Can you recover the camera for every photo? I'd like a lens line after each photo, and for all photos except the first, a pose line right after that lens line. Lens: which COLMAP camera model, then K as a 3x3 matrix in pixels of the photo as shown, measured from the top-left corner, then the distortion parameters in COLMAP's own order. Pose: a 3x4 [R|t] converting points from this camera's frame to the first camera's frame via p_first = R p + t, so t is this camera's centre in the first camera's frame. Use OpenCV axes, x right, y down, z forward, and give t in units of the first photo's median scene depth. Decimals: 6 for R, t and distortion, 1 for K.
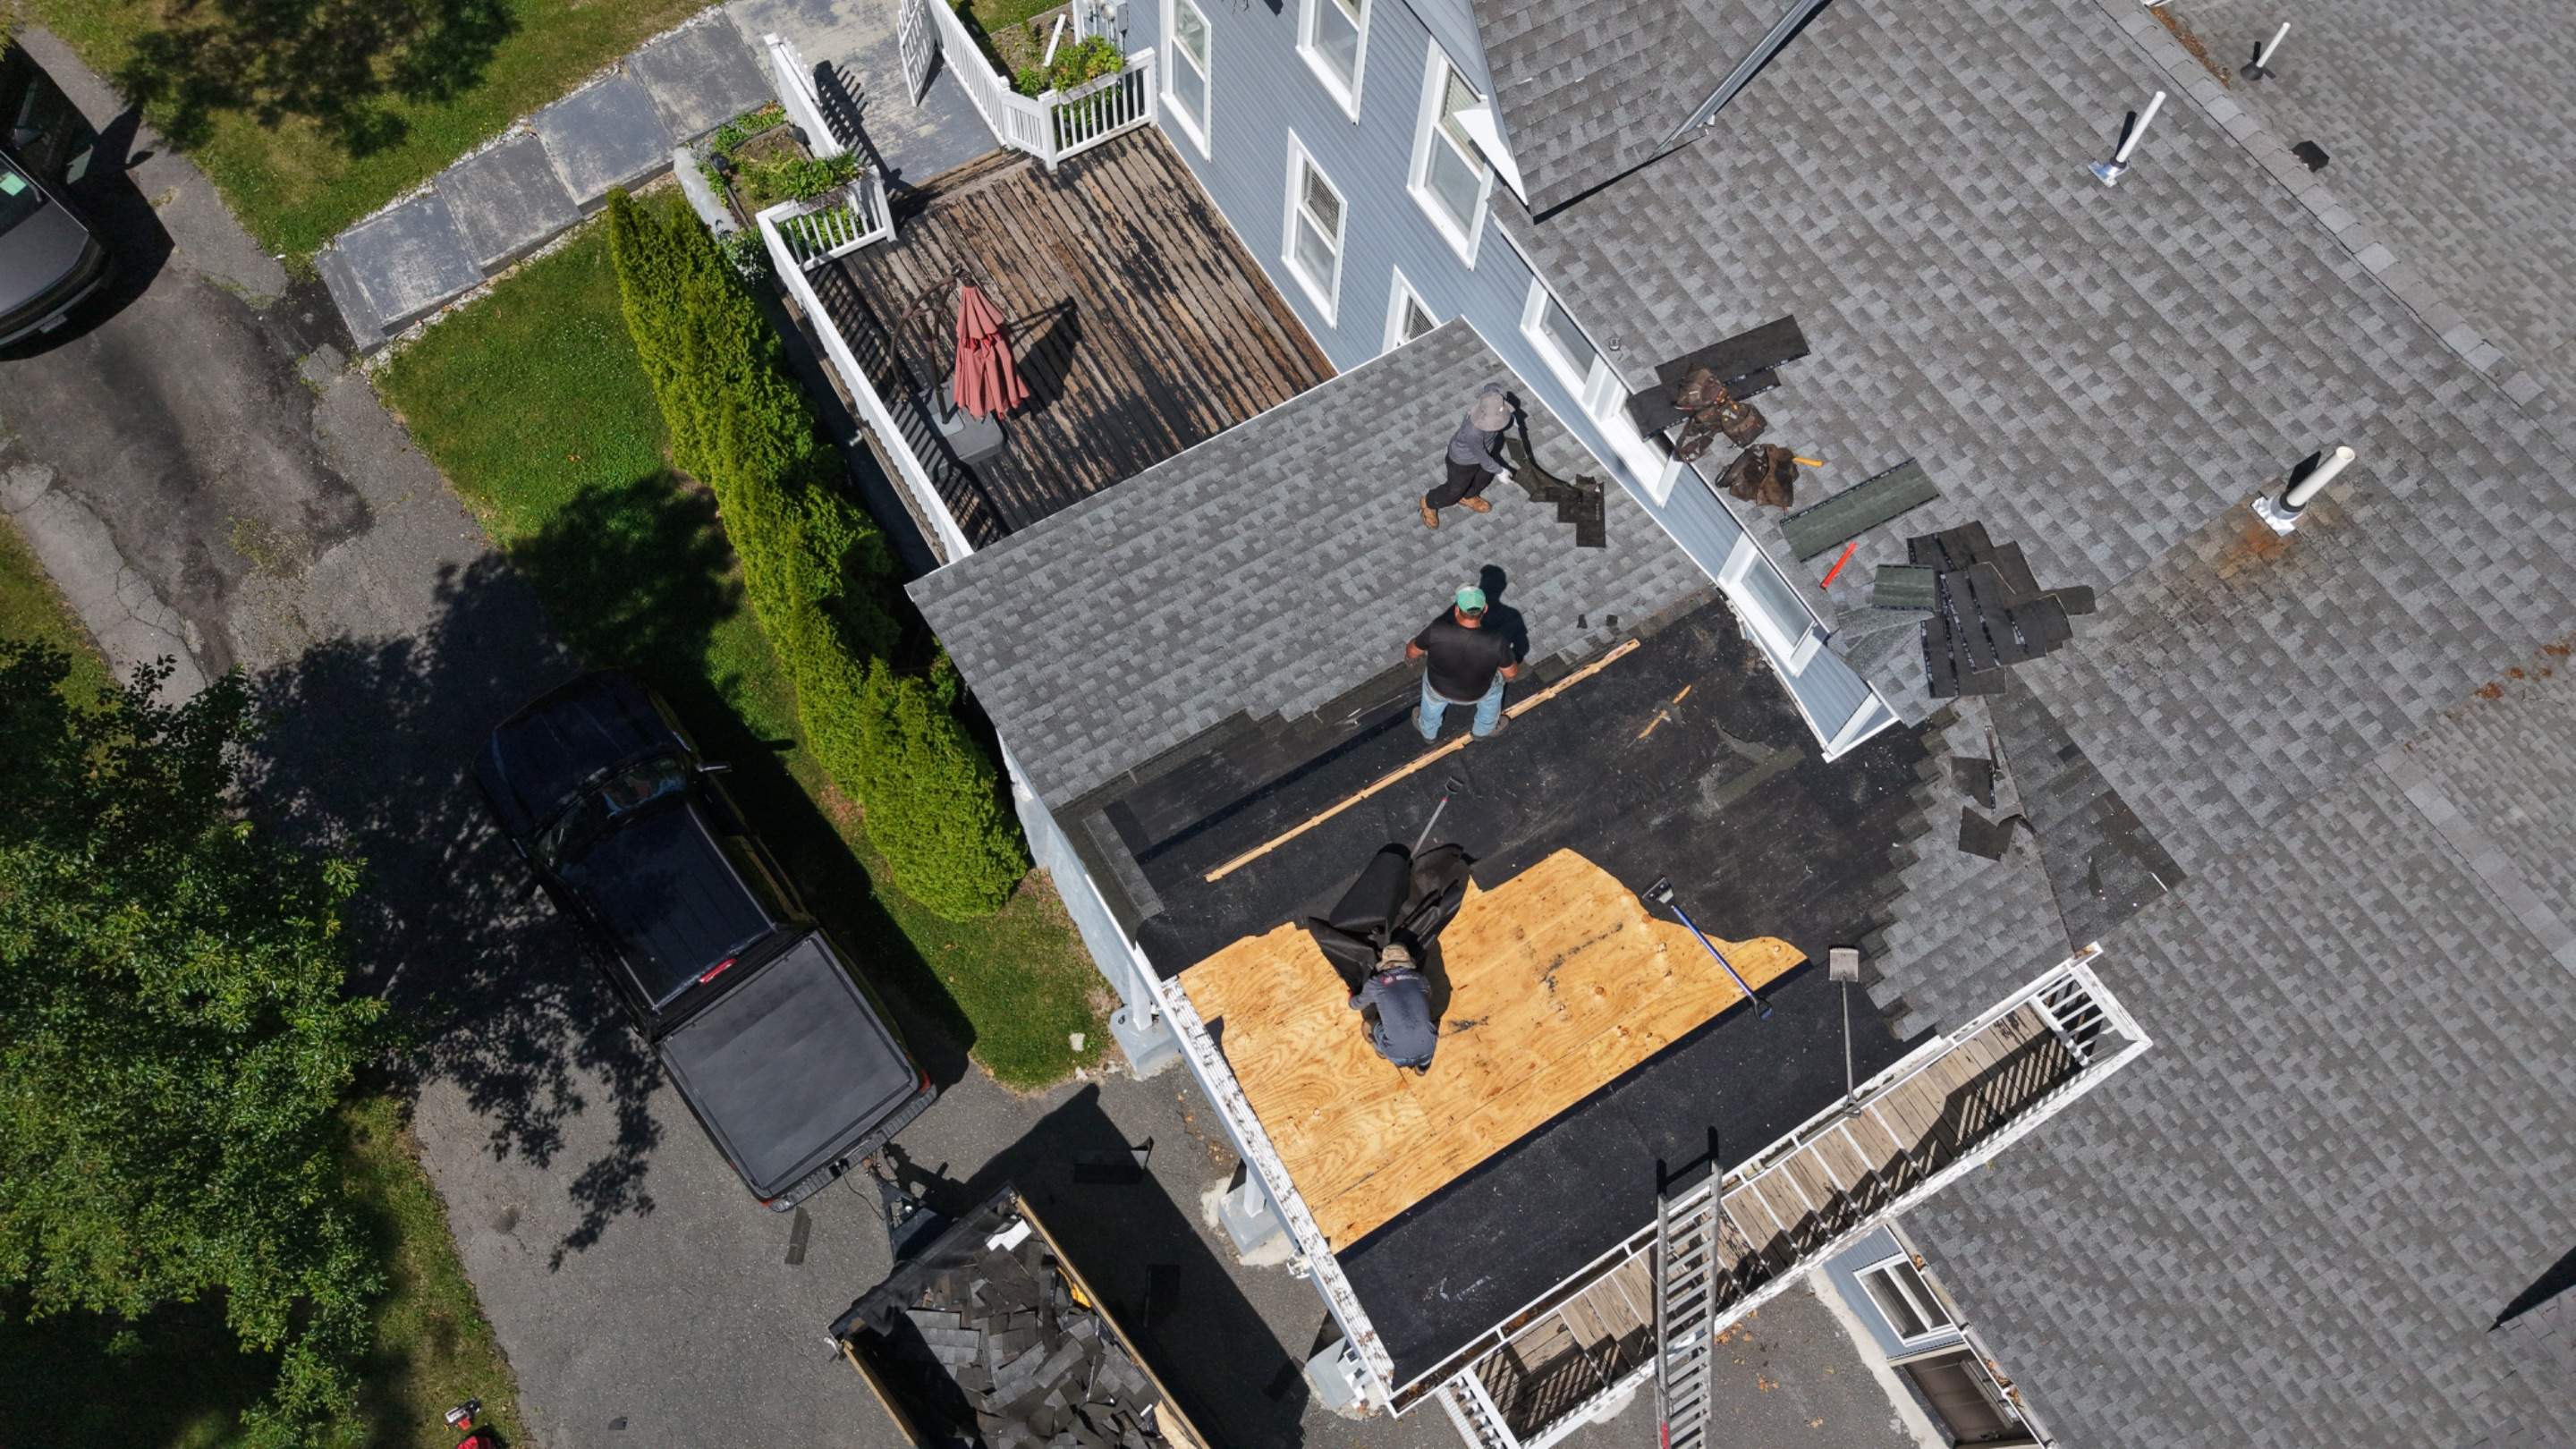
lens RADIAL K [[1725.7, 0, 1276.9], [0, 1725.7, 727.1], [0, 0, 1]] dist [0.023727, -0.033293]
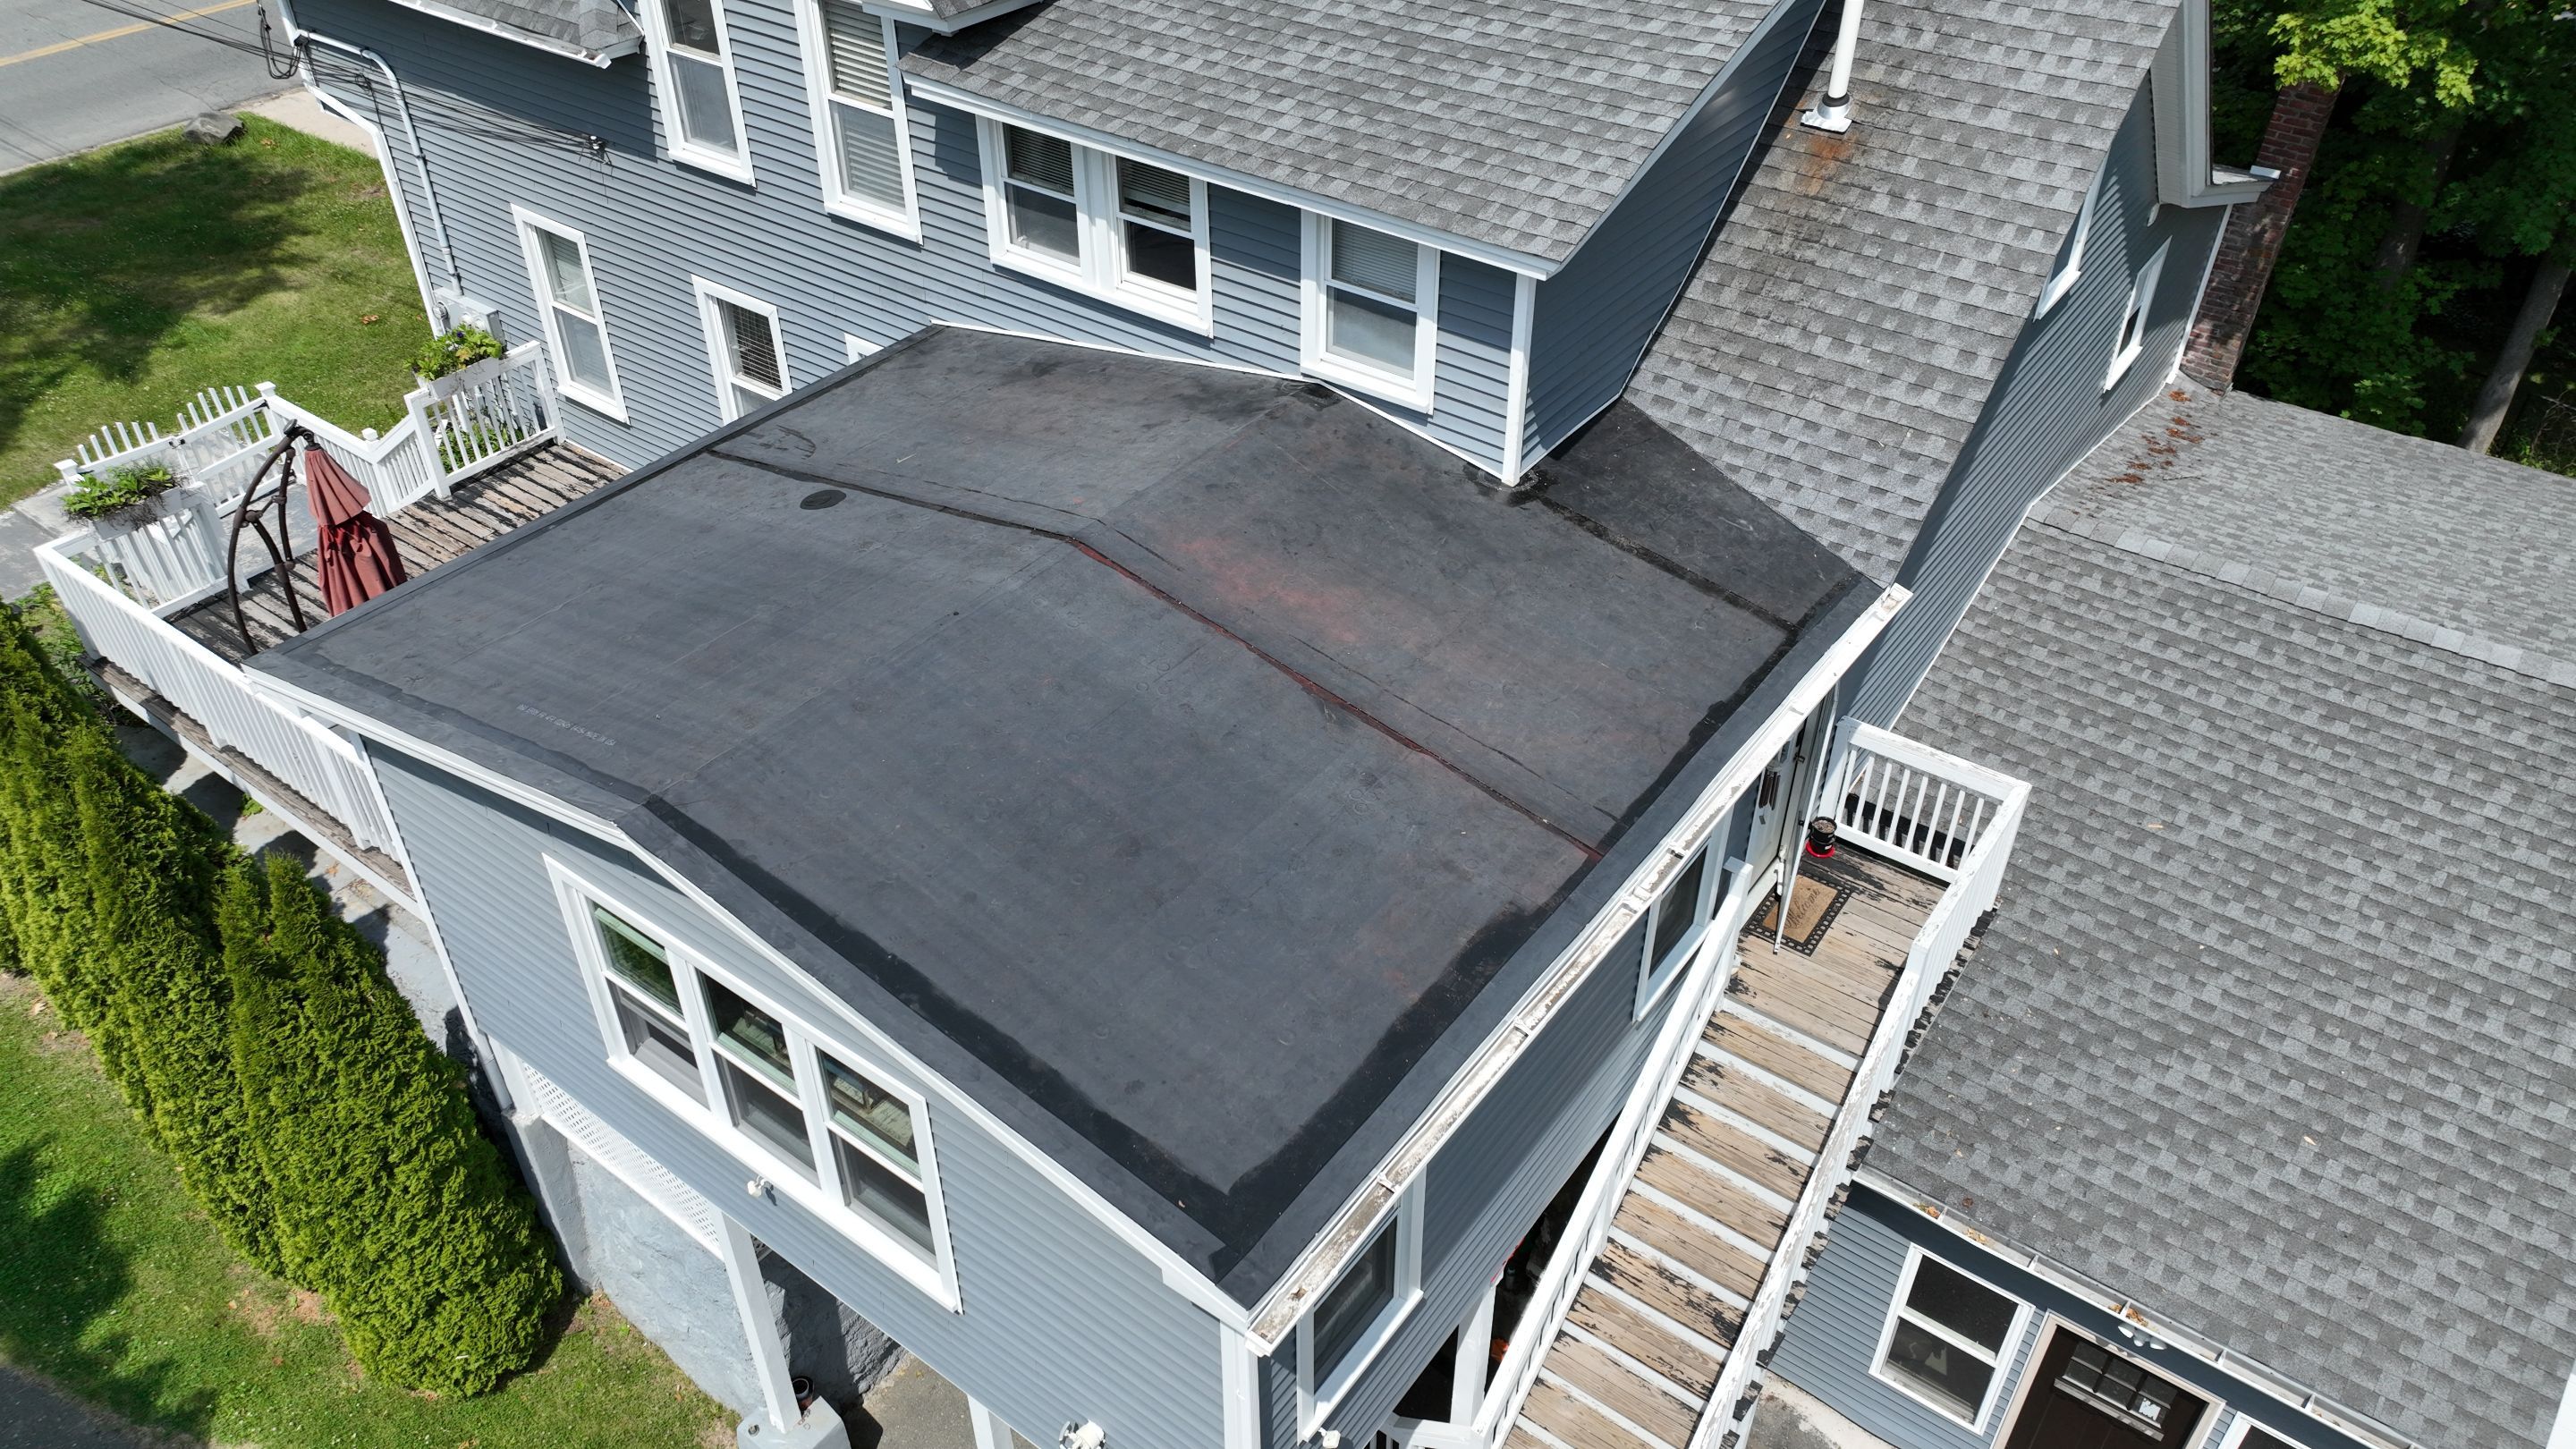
lens RADIAL K [[1815.8, 0, 1292.3], [0, 1815.8, 716.1], [0, 0, 1]] dist [-0.015491, 0.031031]
pose [[0.925076, -0.257672, 0.278996, -0.023444], [0.357687, 0.838041, -0.412004, 0.305693], [-0.127648, 0.480928, 0.867418, 0.251499]]
